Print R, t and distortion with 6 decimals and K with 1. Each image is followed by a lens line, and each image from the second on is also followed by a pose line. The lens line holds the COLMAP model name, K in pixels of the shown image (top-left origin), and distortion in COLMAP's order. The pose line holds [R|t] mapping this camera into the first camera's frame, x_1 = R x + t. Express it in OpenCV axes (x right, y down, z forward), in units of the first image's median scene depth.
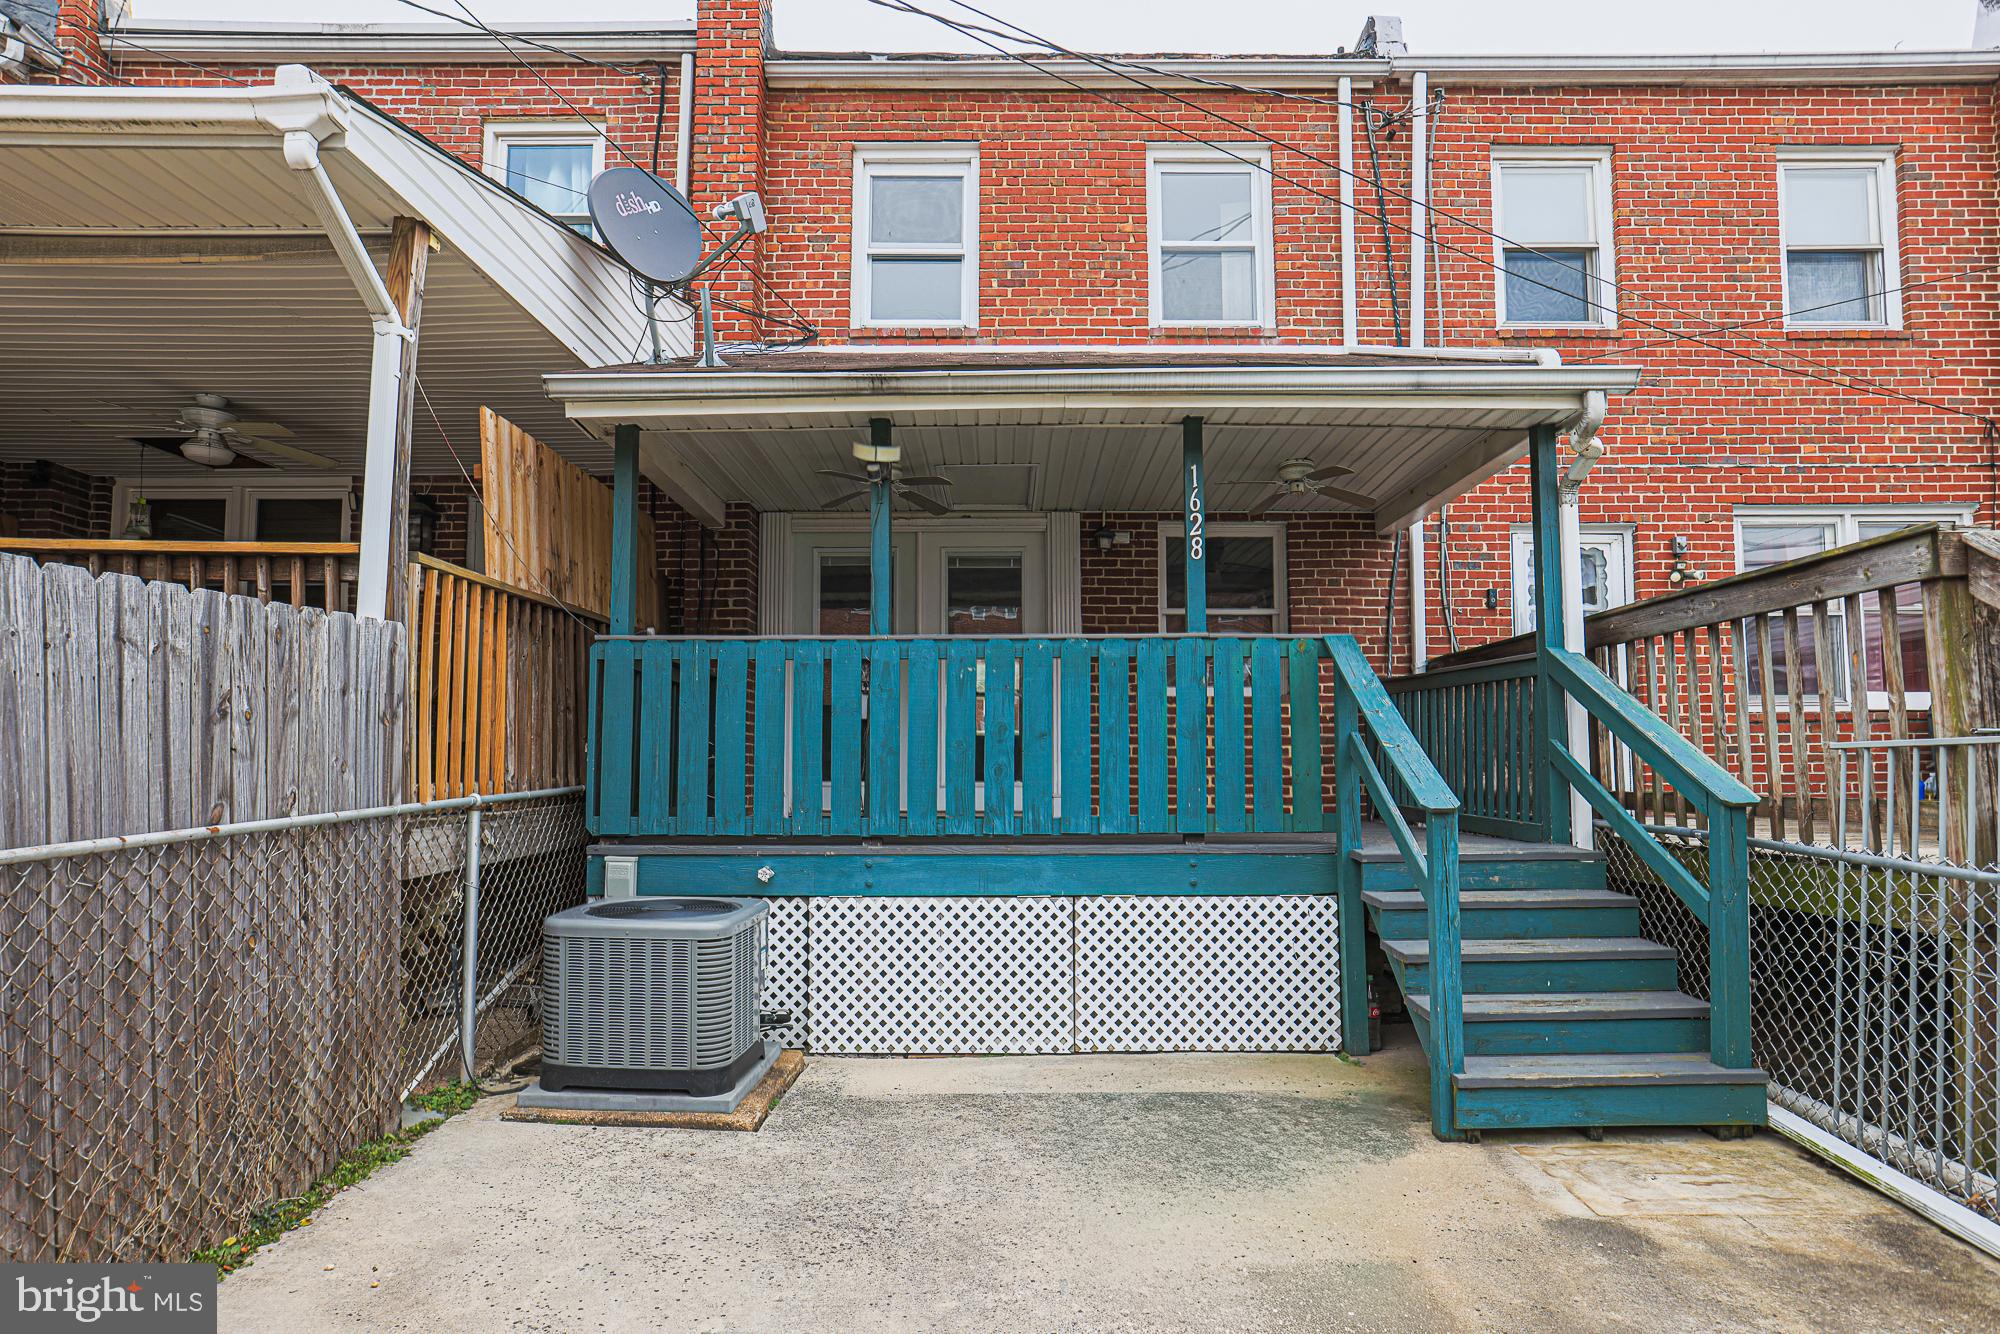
lens RADIAL K [[1120.3, 0, 990.8], [0, 1120.3, 724.5], [0, 0, 1]] dist [-0.068709, 0.054429]
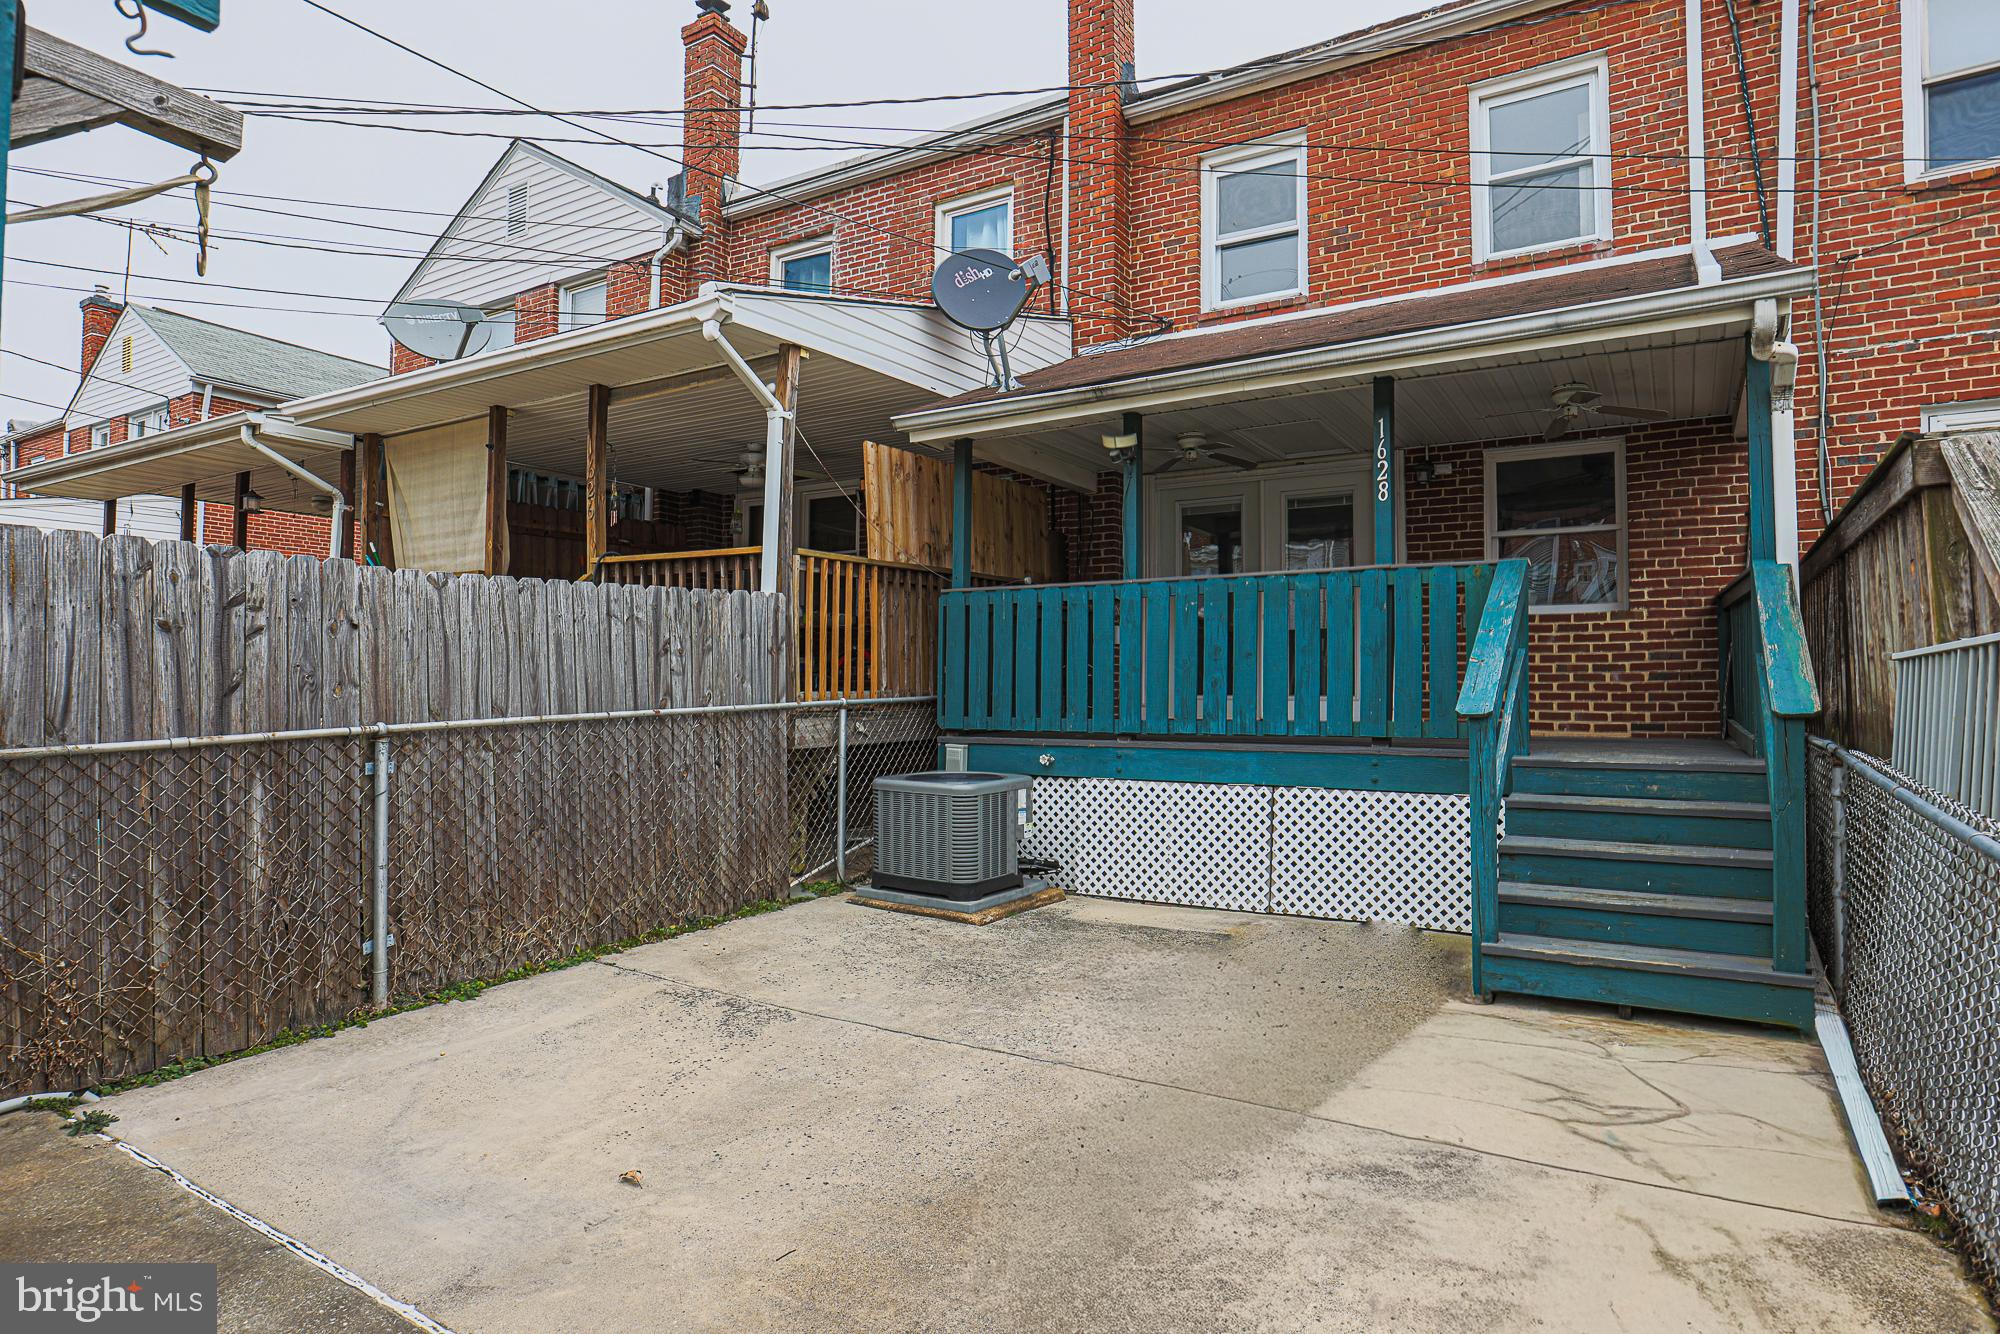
lens RADIAL K [[1104.8, 0, 988.1], [0, 1104.8, 666.2], [0, 0, 1]] dist [-0.062349, 0.043523]
pose [[0.853728, -0.008157, -0.520656, 0.436080], [0.017219, 0.999773, 0.012571, 0.001585], [0.520435, -0.019697, 0.853674, -0.187684]]
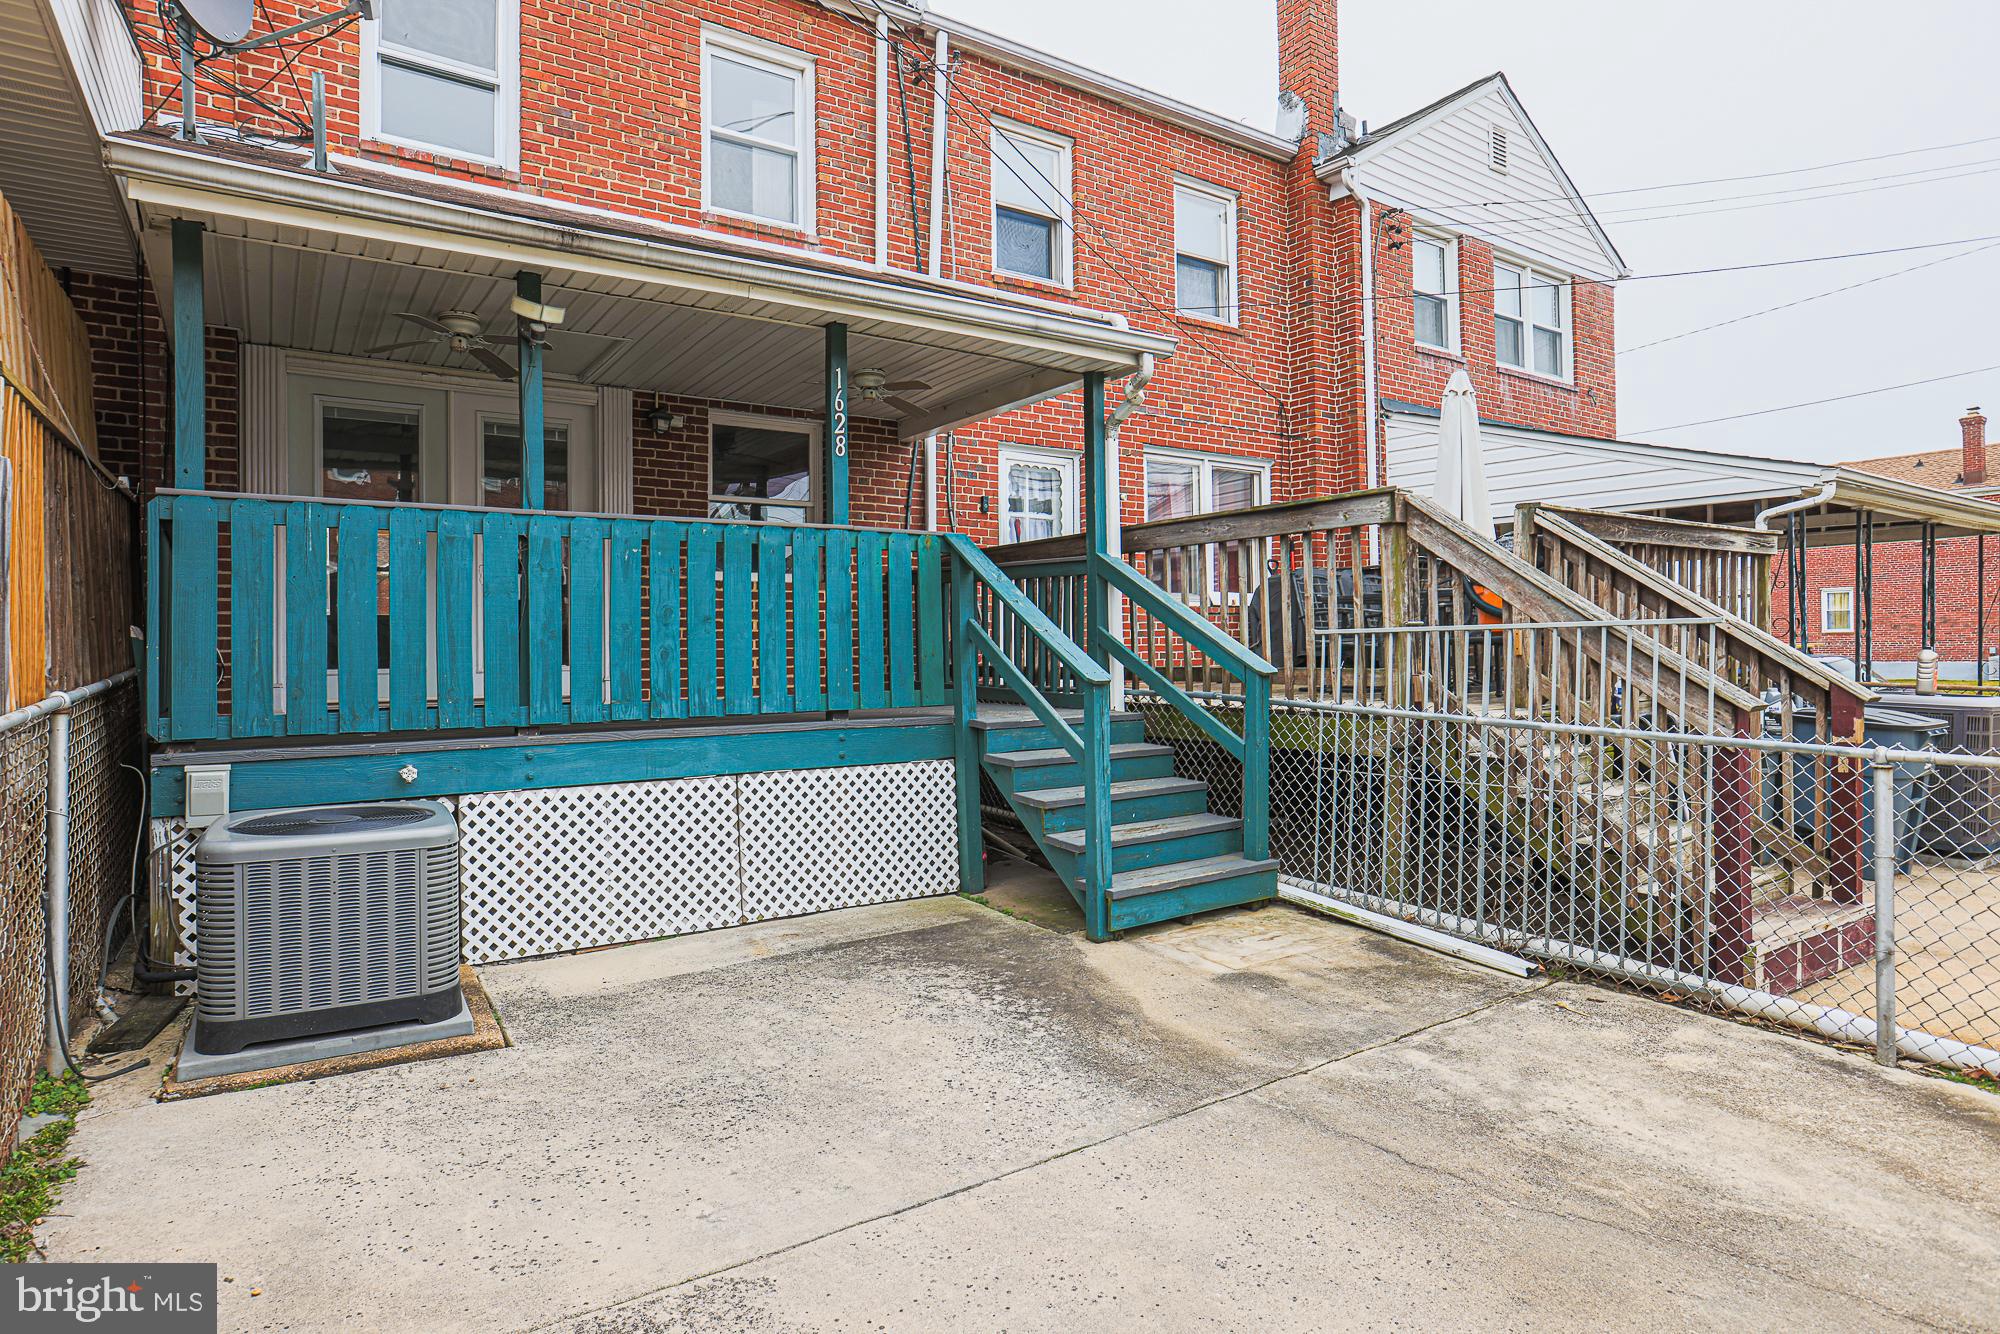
lens RADIAL K [[1104.4, 0, 1007.7], [0, 1104.4, 658.1], [0, 0, 1]] dist [-0.053691, 0.044033]
pose [[0.824153, -0.010646, 0.566267, -0.295206], [-0.015481, 0.999026, 0.041313, -0.000198], [-0.566155, -0.042815, 0.823186, 0.023688]]
